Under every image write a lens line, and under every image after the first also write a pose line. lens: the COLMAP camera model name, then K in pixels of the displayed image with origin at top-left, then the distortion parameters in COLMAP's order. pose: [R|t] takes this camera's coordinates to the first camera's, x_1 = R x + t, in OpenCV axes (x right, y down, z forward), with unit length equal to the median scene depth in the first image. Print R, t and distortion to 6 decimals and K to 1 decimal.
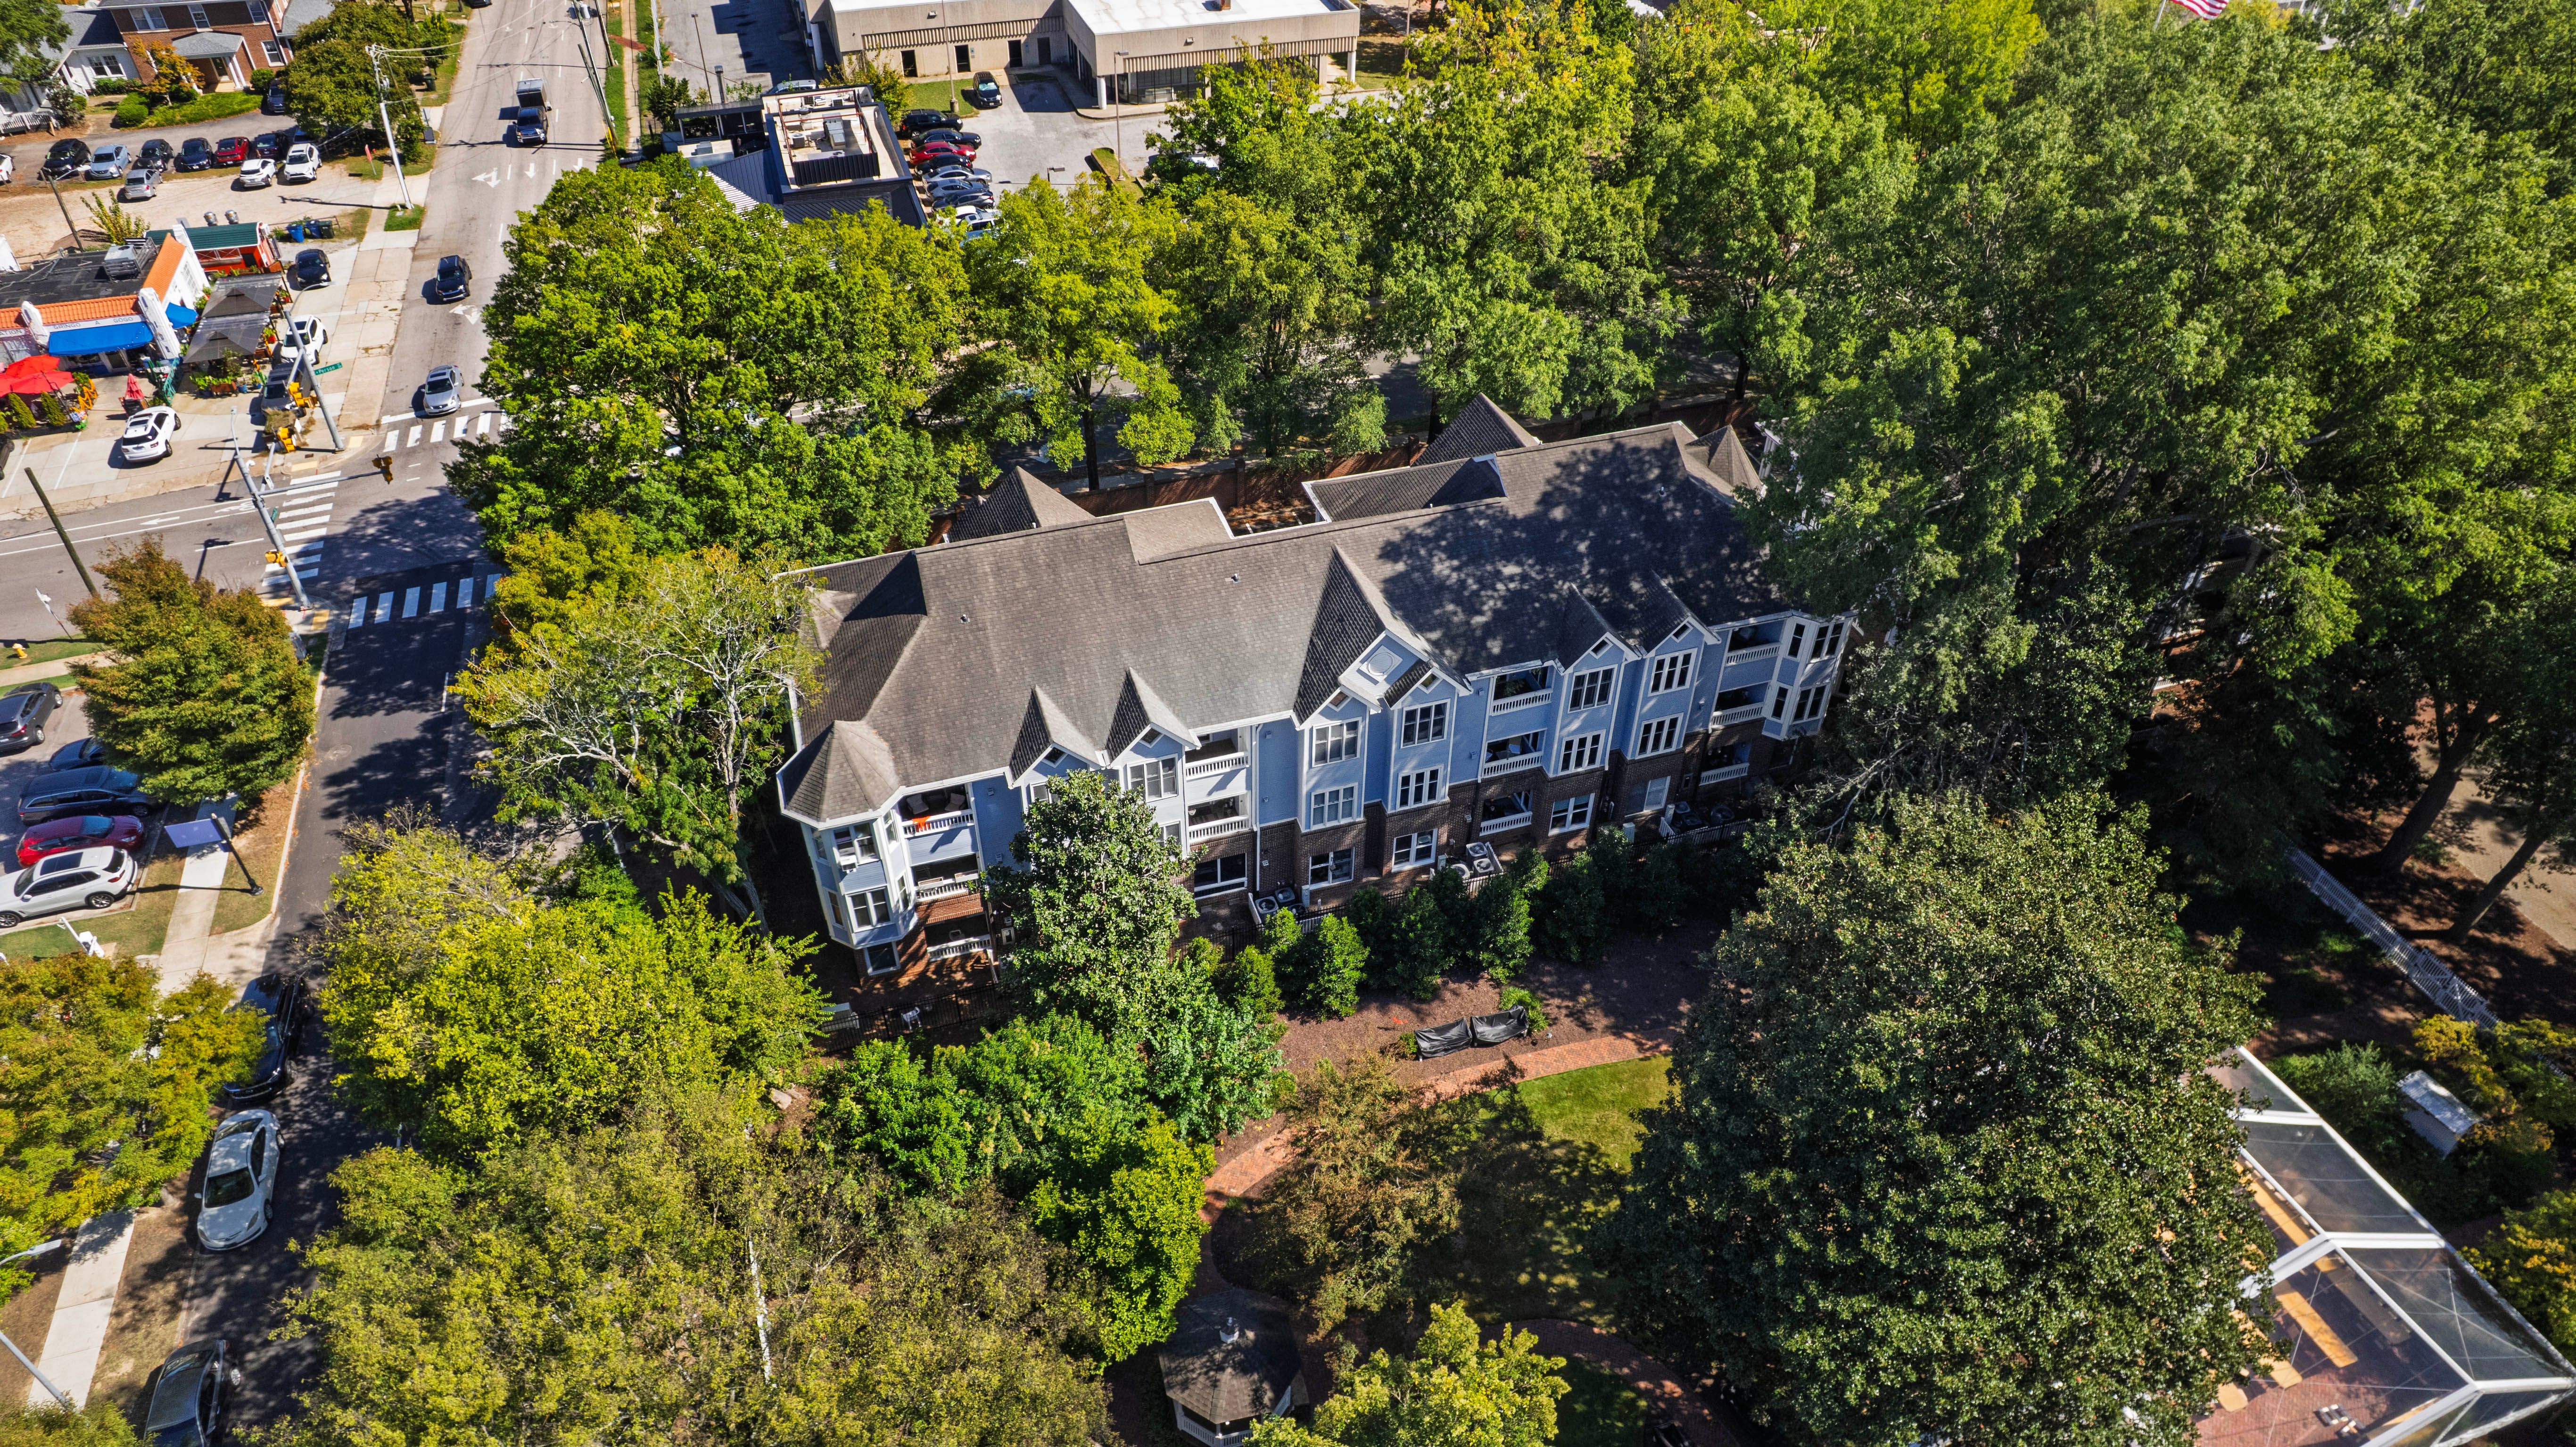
lens RADIAL K [[1645.9, 0, 1294.5], [0, 1645.9, 687.2], [0, 0, 1]] dist [-0.073981, 0.070213]
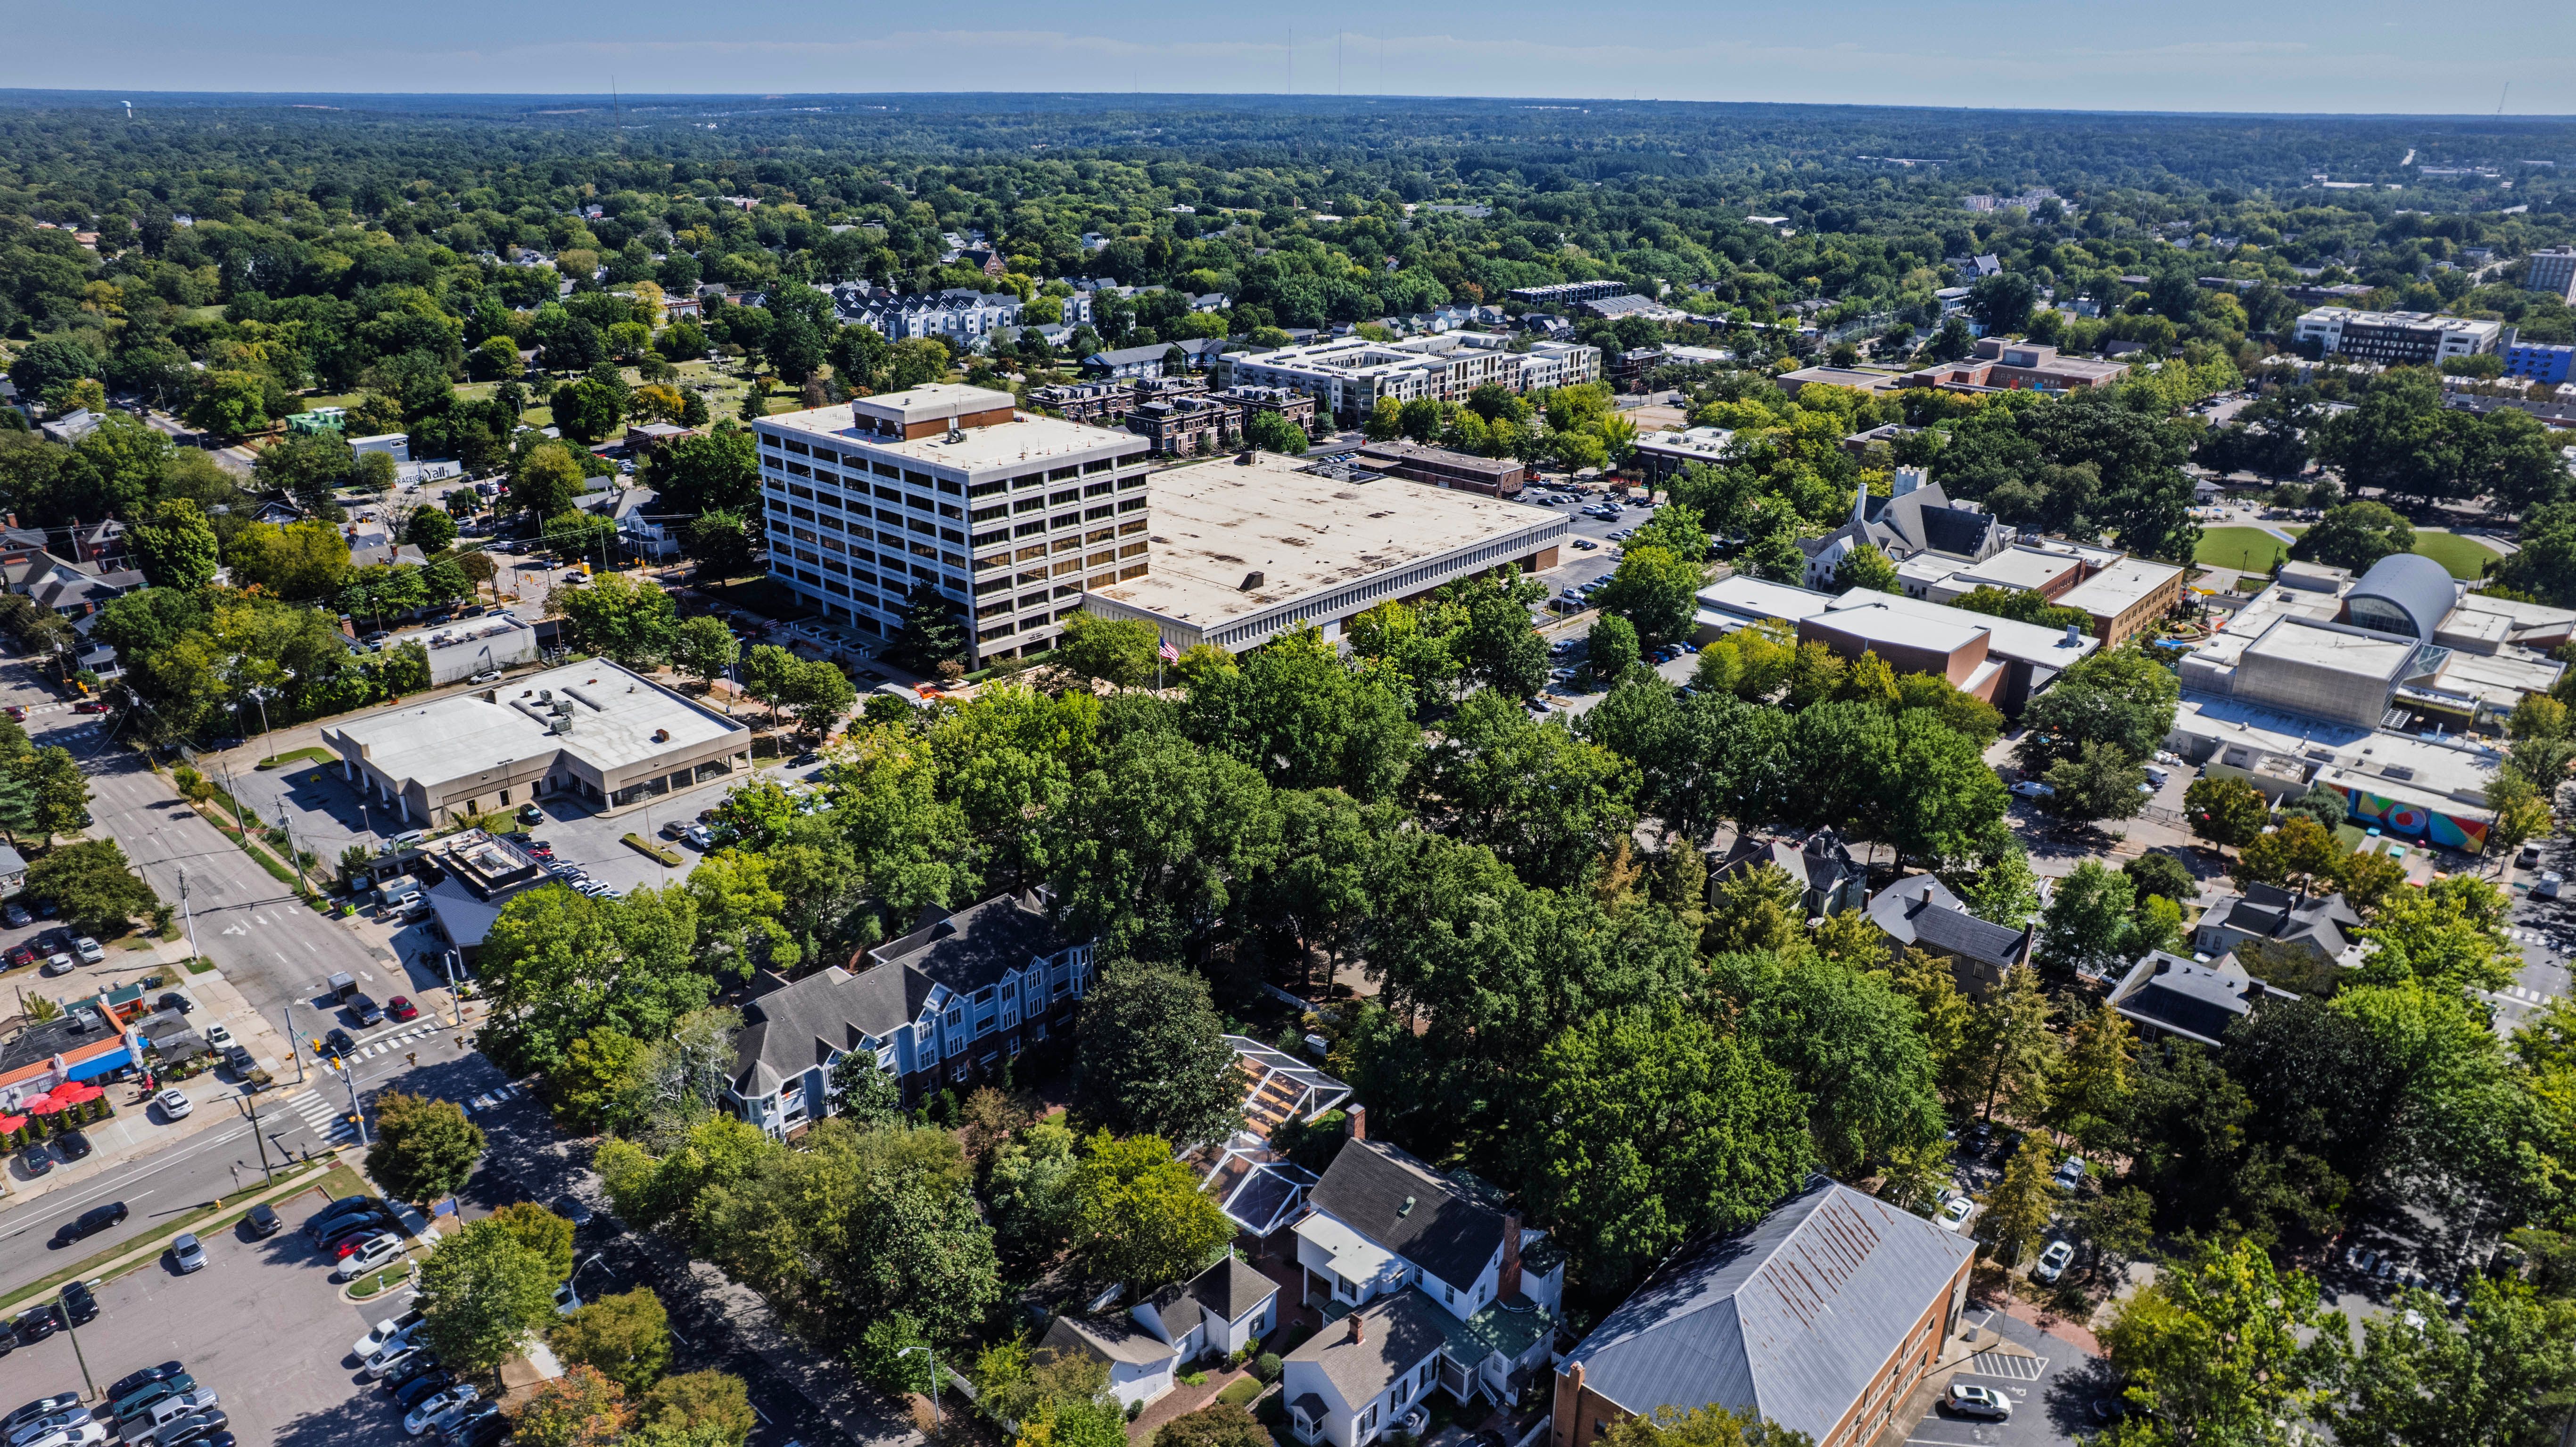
lens RADIAL K [[1645.9, 0, 1294.5], [0, 1645.9, 687.2], [0, 0, 1]] dist [-0.073981, 0.070213]
pose [[0.867107, -0.172425, 0.467328, -0.435081], [0.312007, 0.919341, -0.239716, 0.249298], [-0.388301, 0.353669, 0.850965, -1.228853]]
